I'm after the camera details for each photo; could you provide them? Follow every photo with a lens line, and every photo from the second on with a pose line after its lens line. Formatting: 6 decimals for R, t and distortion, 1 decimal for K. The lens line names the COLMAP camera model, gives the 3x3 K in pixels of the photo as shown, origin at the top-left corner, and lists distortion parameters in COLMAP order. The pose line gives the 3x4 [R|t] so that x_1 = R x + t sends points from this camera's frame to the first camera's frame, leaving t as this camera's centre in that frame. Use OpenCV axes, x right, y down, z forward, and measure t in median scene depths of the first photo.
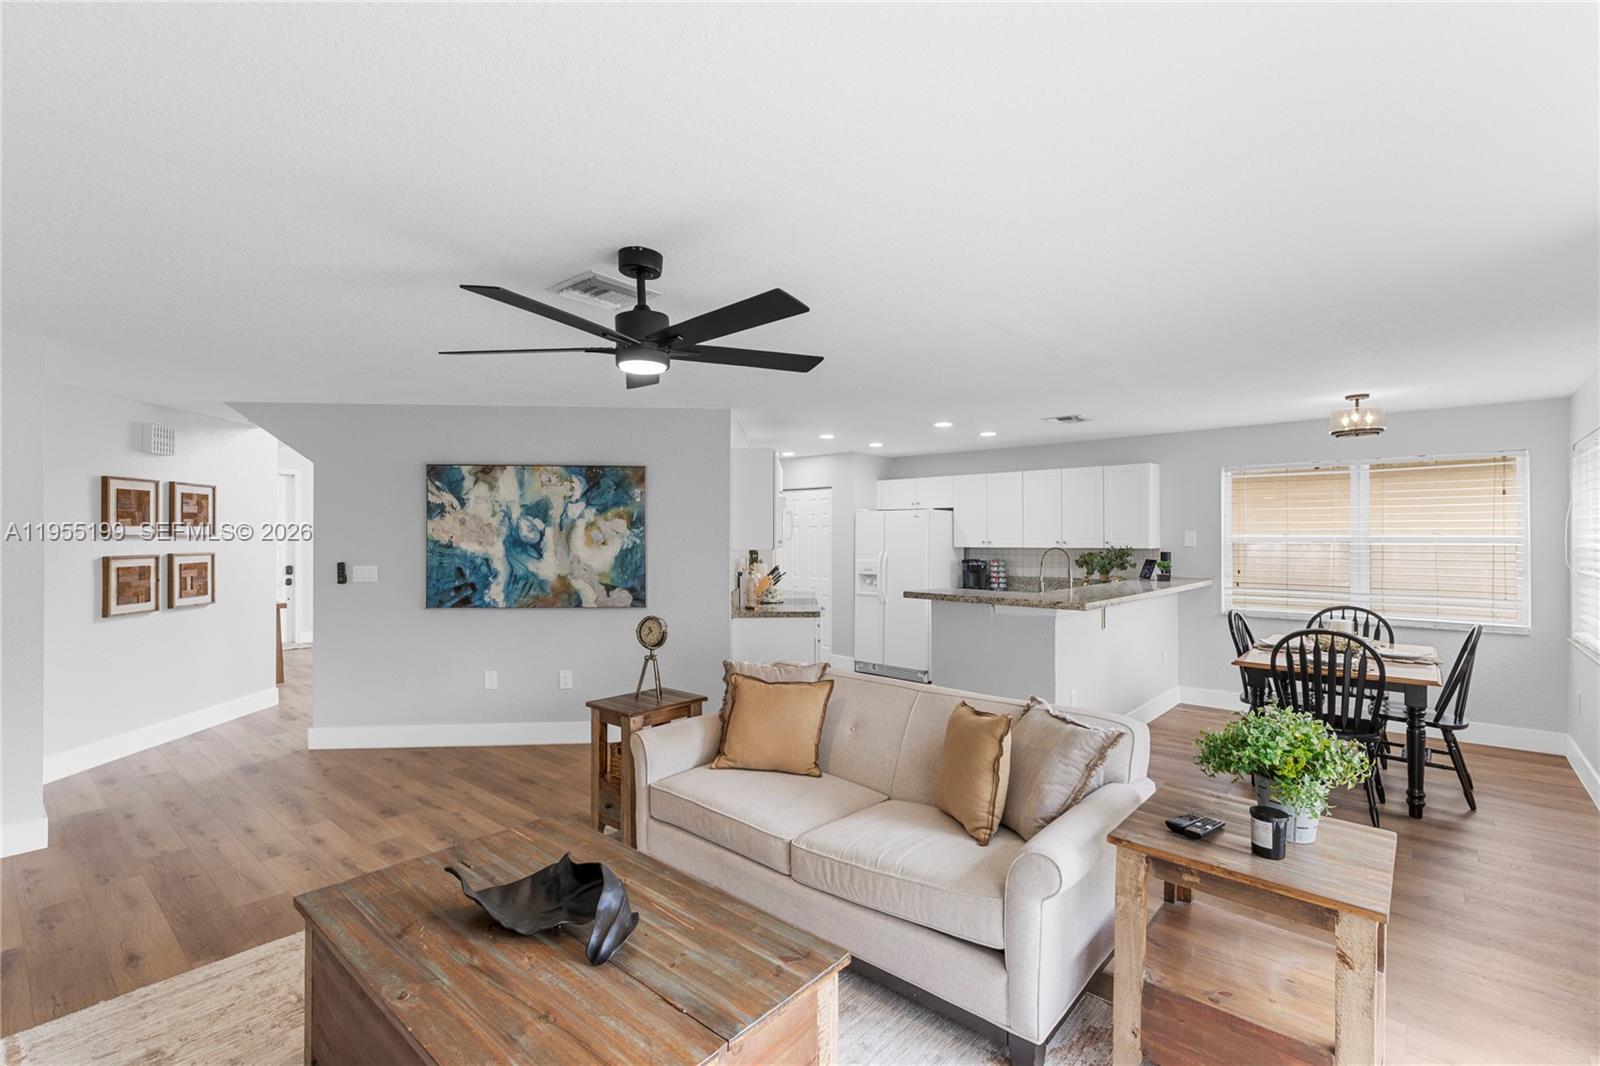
lens RADIAL K [[723.2, 0, 796.9], [0, 723.2, 537.6], [0, 0, 1]] dist [0.004554, -0.000262]
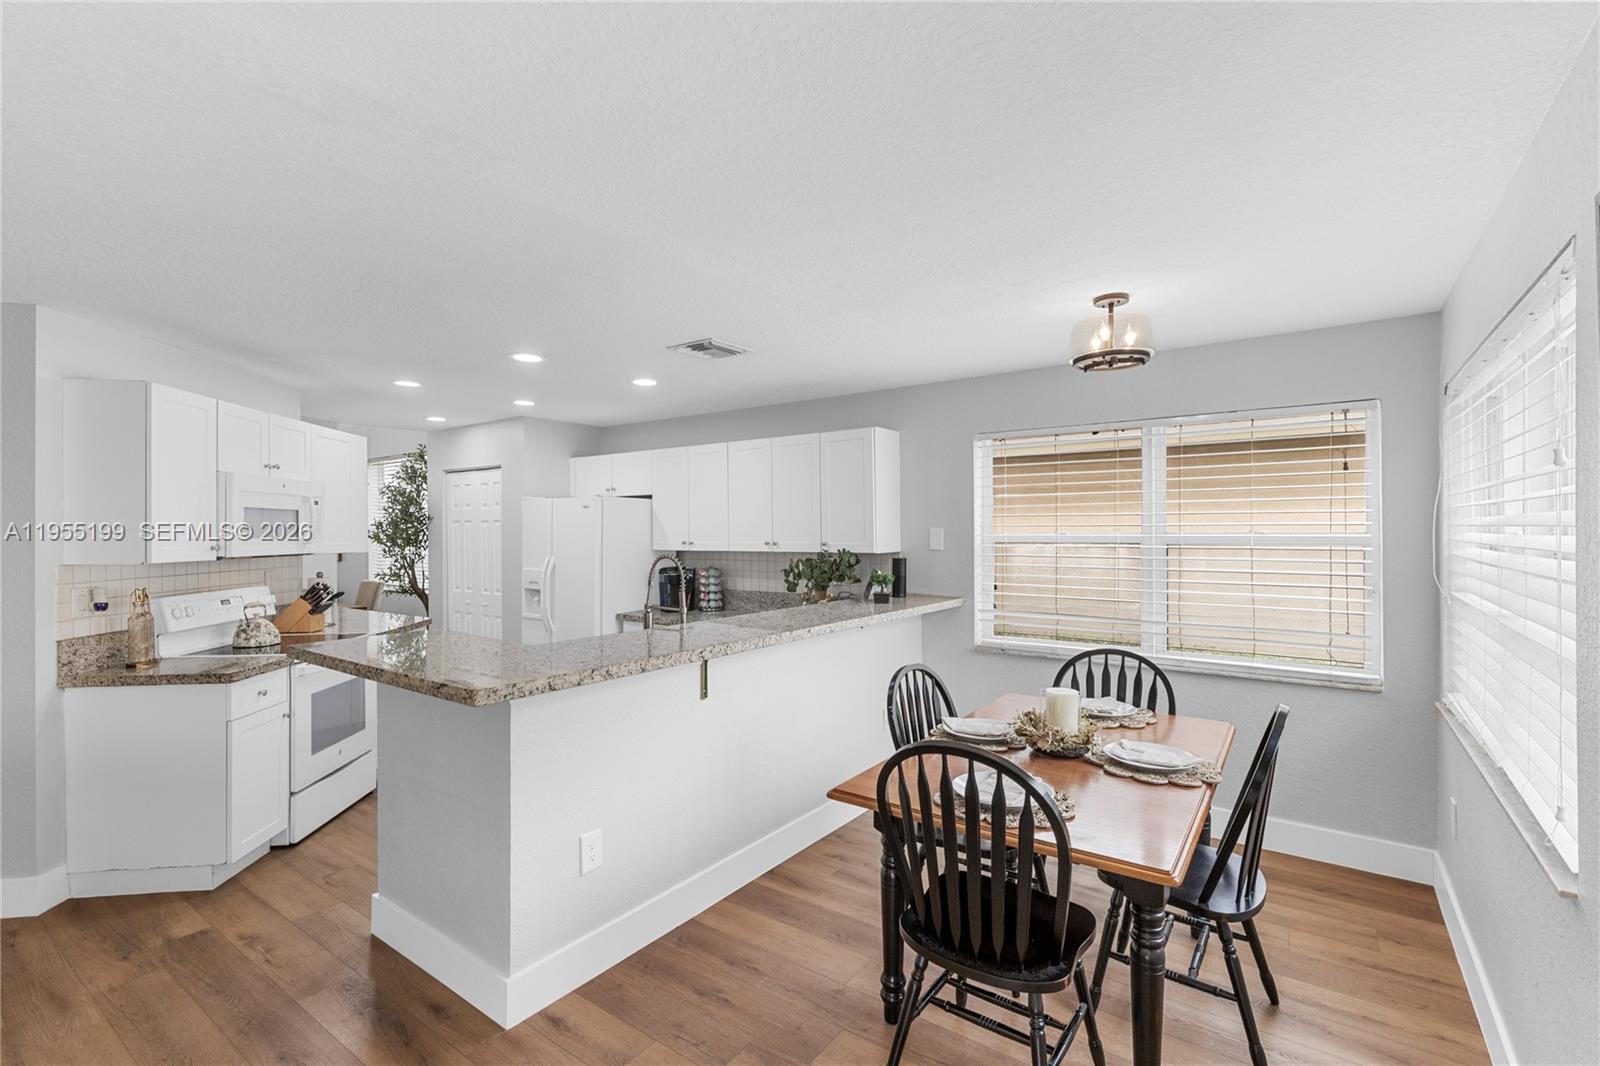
lens RADIAL K [[723.2, 0, 798.4], [0, 723.2, 533.9], [0, 0, 1]] dist [0.004554, -0.000262]
pose [[0.995300, -0.002860, 0.096797, 0.437677], [0.002596, 0.999993, 0.002851, -0.006295], [-0.096804, -0.002586, 0.995300, 0.416082]]
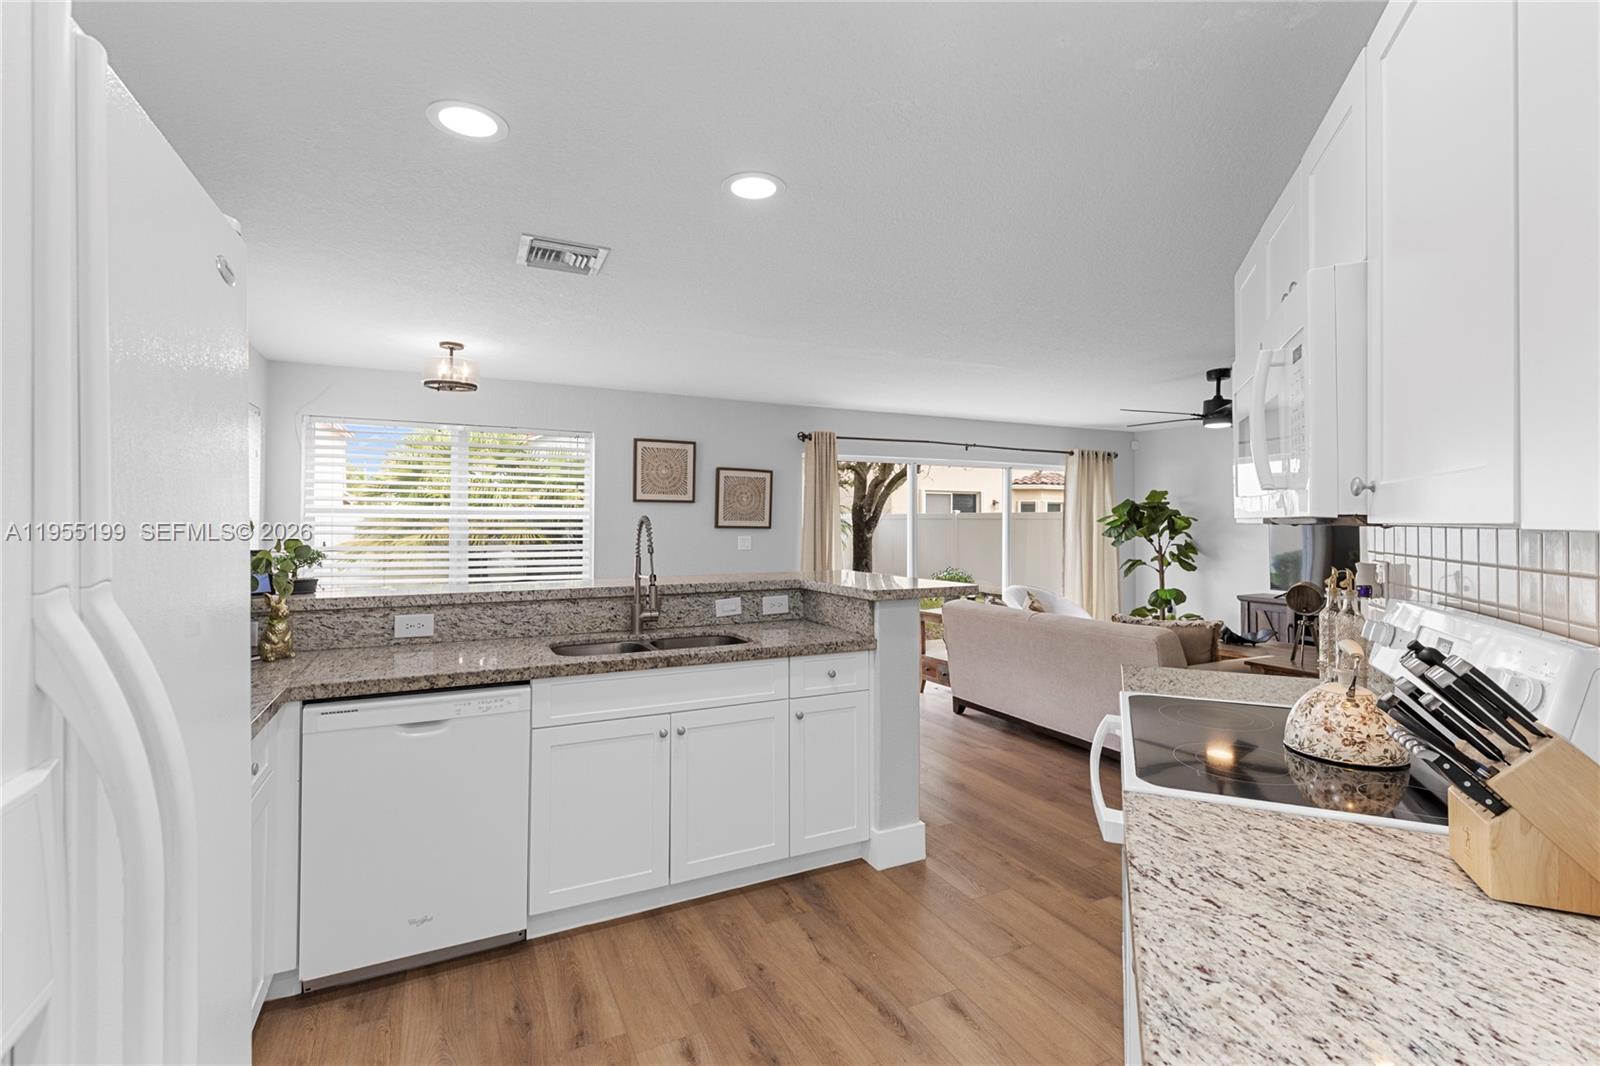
lens RADIAL K [[723.2, 0, 799.6], [0, 723.2, 524.9], [0, 0, 1]] dist [0.004554, -0.000262]
pose [[-0.926186, -0.006241, 0.377016, 0.048909], [-0.003302, 0.999959, 0.008440, 0.012639], [-0.377053, 0.006572, -0.926168, 1.565120]]
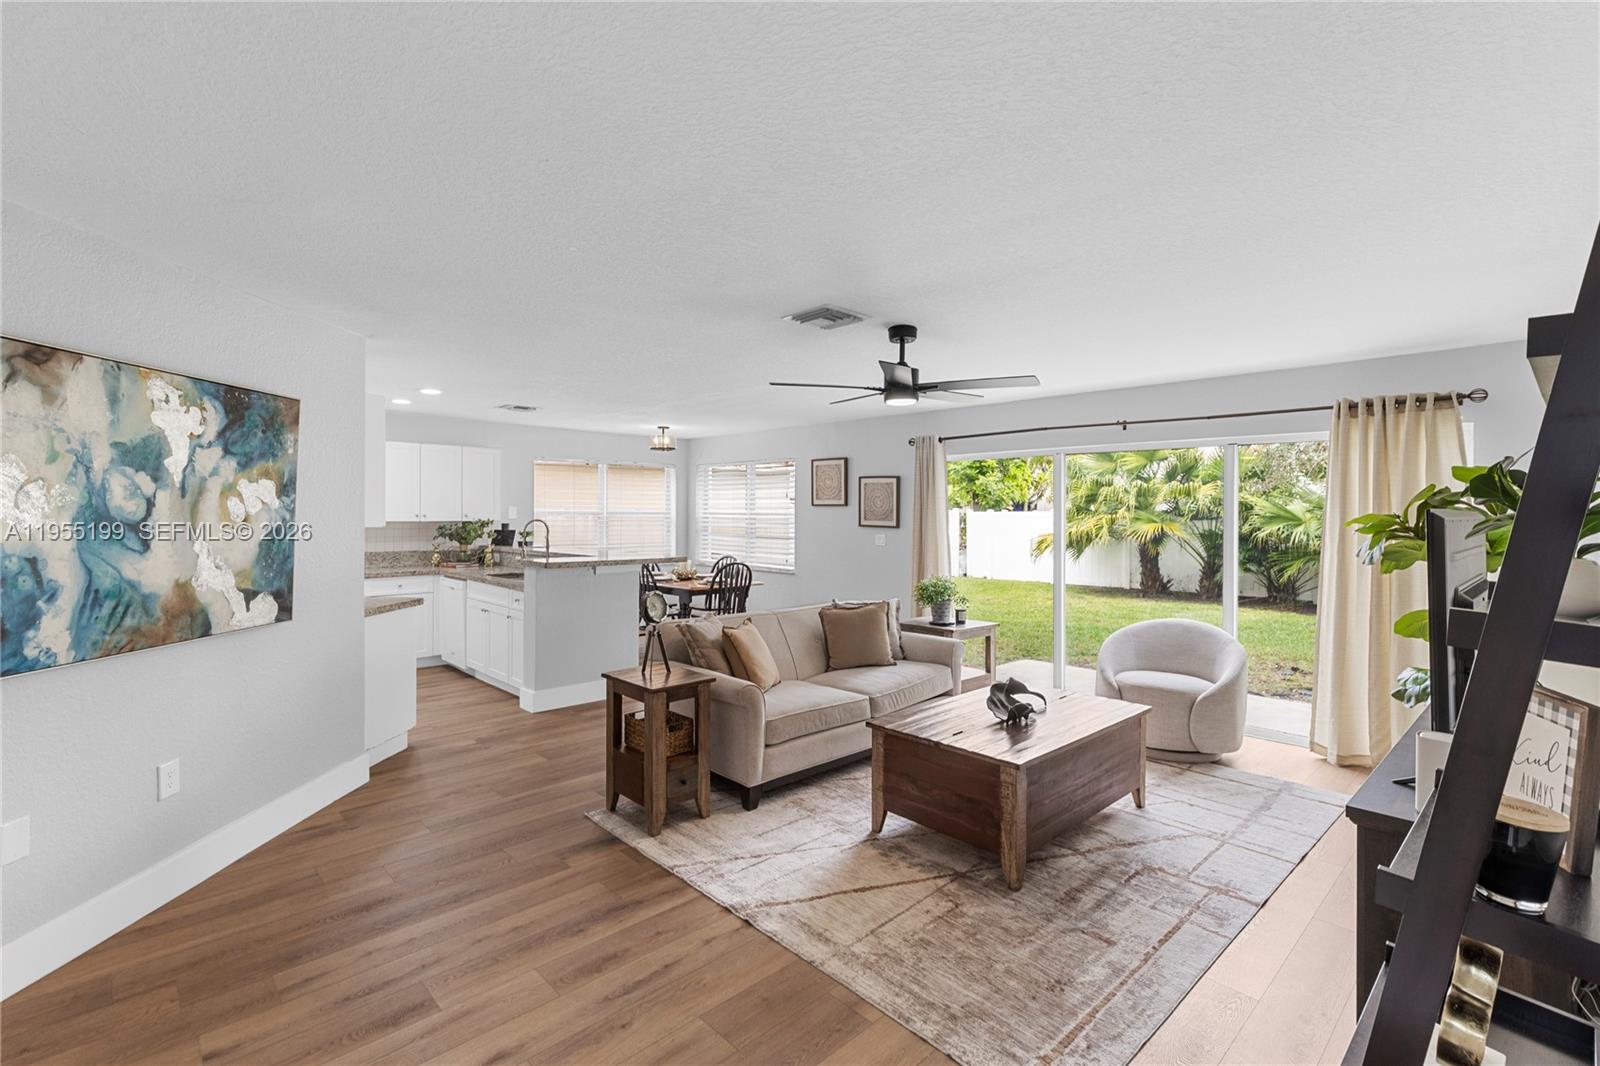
lens RADIAL K [[723.2, 0, 809.8], [0, 723.2, 519.9], [0, 0, 1]] dist [0.004554, -0.000262]
pose [[0.083452, -0.011113, 0.996450, -0.819771], [-0.003430, 0.999929, 0.011439, -0.000845], [-0.996506, -0.004372, 0.083408, 0.494955]]
